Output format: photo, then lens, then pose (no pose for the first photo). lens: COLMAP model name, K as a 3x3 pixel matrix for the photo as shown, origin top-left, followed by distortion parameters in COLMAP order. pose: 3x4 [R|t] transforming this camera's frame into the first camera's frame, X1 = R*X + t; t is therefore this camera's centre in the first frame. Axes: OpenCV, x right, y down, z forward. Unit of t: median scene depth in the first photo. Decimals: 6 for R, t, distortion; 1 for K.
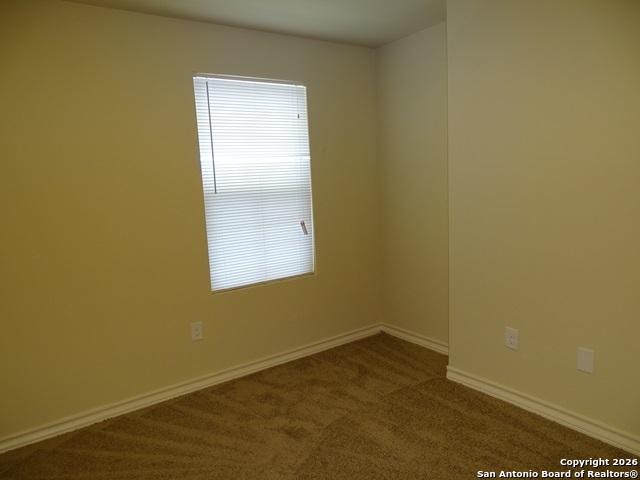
lens RADIAL K [[455.9, 0, 319.8], [0, 455.9, 236.8], [0, 0, 1]] dist [-0.001644, -0.001088]
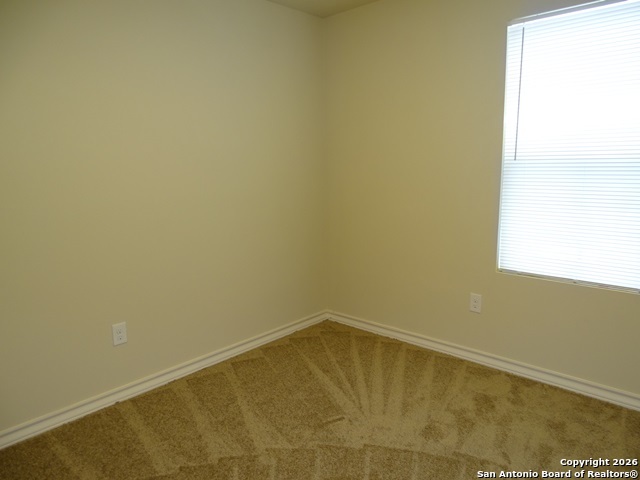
lens RADIAL K [[455.9, 0, 319.8], [0, 455.9, 236.8], [0, 0, 1]] dist [-0.001644, -0.001088]
pose [[0.217777, 0.218323, -0.951267, 0.572339], [-0.117629, 0.973426, 0.196480, -0.083322], [0.968884, 0.069108, 0.237671, 0.463199]]
